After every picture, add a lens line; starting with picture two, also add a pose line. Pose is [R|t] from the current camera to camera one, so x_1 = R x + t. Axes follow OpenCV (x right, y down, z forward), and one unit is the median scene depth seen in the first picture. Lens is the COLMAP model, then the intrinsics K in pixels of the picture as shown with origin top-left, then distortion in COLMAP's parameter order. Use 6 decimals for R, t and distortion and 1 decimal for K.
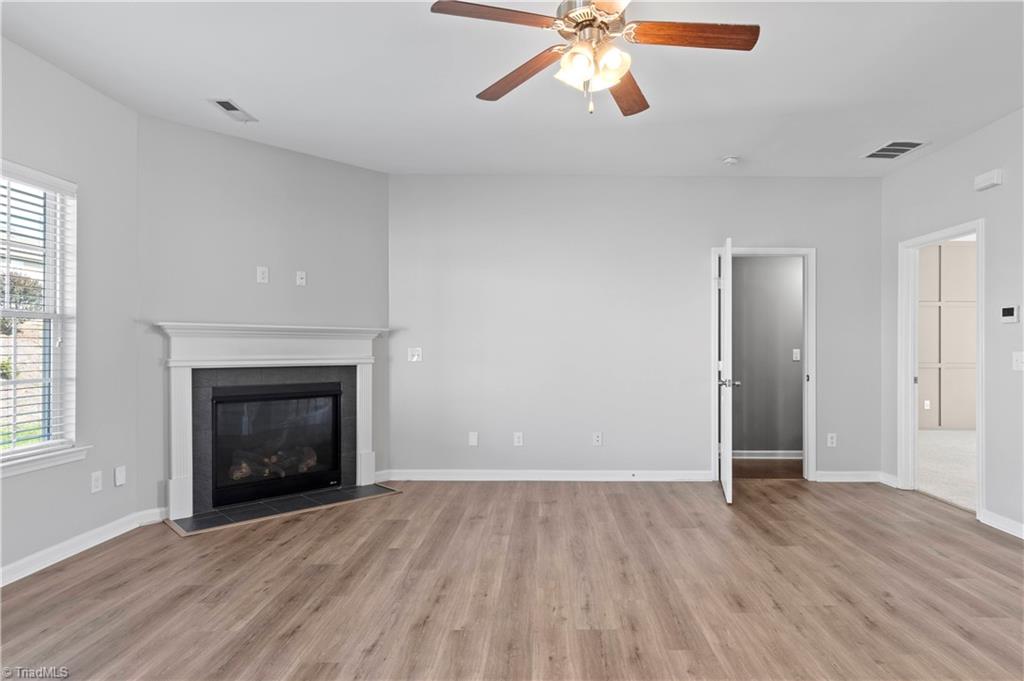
lens RADIAL K [[559.2, 0, 514.8], [0, 559.2, 349.3], [0, 0, 1]] dist [0.003564, 0.004533]
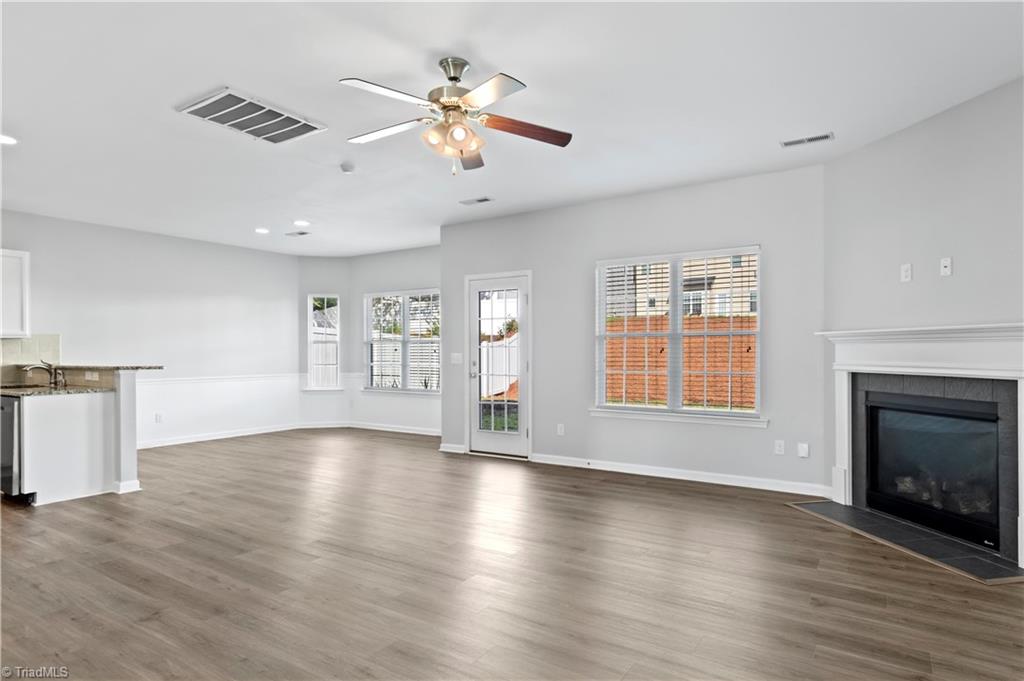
lens RADIAL K [[559.2, 0, 512.2], [0, 559.2, 336.3], [0, 0, 1]] dist [0.003564, 0.004533]
pose [[-0.580285, -0.026957, -0.813967, 0.721897], [-0.001835, 0.999493, -0.031793, -0.000356], [0.814411, -0.016955, -0.580040, 1.097706]]
